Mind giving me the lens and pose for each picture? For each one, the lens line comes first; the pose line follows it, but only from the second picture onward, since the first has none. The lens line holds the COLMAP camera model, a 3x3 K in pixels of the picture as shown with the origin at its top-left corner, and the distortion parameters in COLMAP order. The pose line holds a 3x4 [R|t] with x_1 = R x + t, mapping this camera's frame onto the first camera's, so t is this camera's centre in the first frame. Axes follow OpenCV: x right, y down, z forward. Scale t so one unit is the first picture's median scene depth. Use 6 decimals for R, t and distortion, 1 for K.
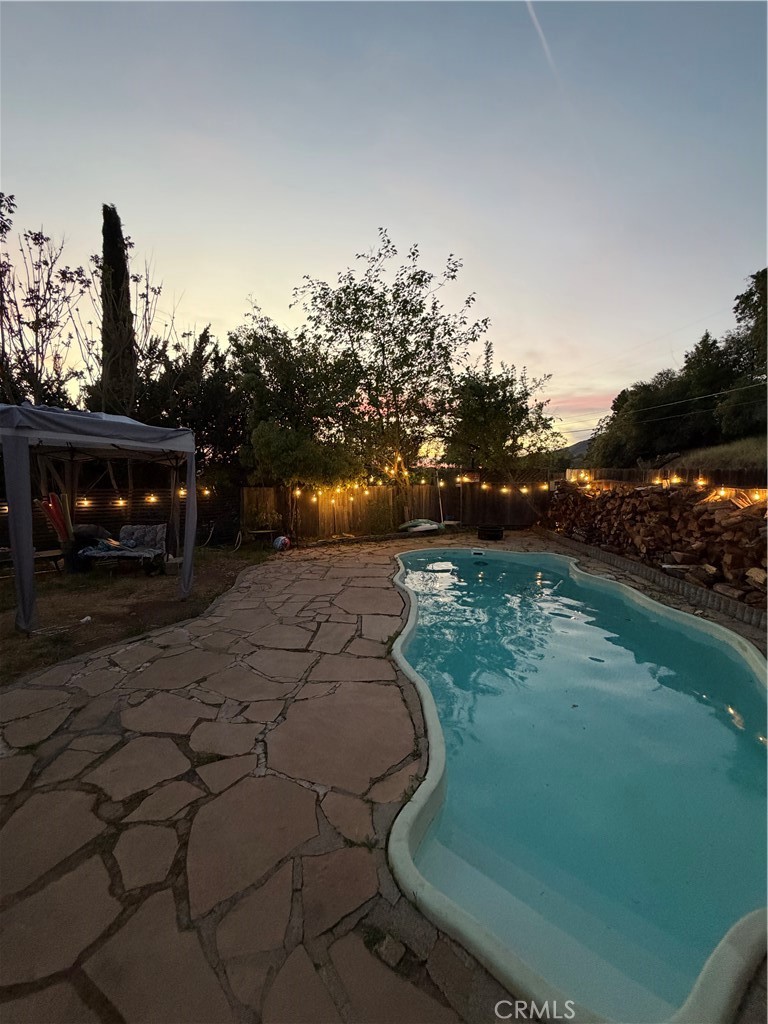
lens RADIAL K [[410.0, 0, 382.9], [0, 410.0, 514.9], [0, 0, 1]] dist [0.004106, 0.000524]
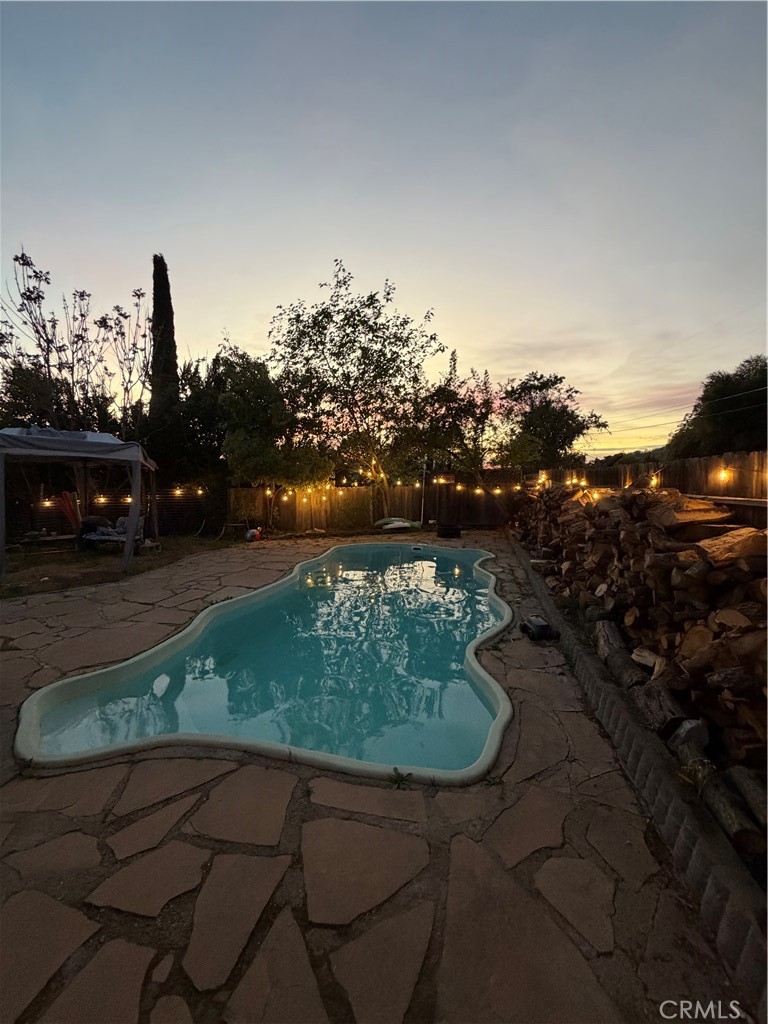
lens RADIAL K [[410.0, 0, 383.4], [0, 410.0, 516.4], [0, 0, 1]] dist [0.004106, 0.000524]
pose [[0.981542, 0.014198, -0.190720, 0.307261], [-0.014350, 0.999897, 0.000585, 0.008274], [0.190709, 0.002163, 0.981644, -0.077738]]
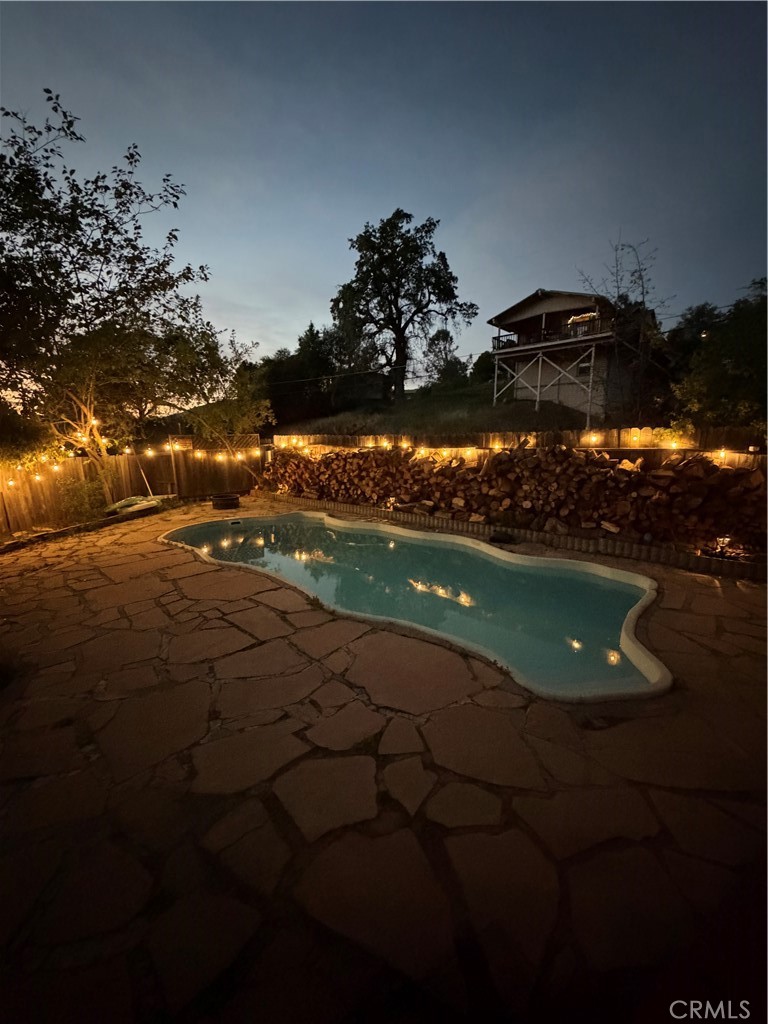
lens RADIAL K [[410.0, 0, 385.4], [0, 410.0, 512.1], [0, 0, 1]] dist [0.004106, 0.000524]
pose [[0.646175, -0.140977, 0.750056, -0.234605], [0.084307, 0.989962, 0.113437, -0.010098], [-0.758519, -0.010065, 0.651574, 0.080197]]
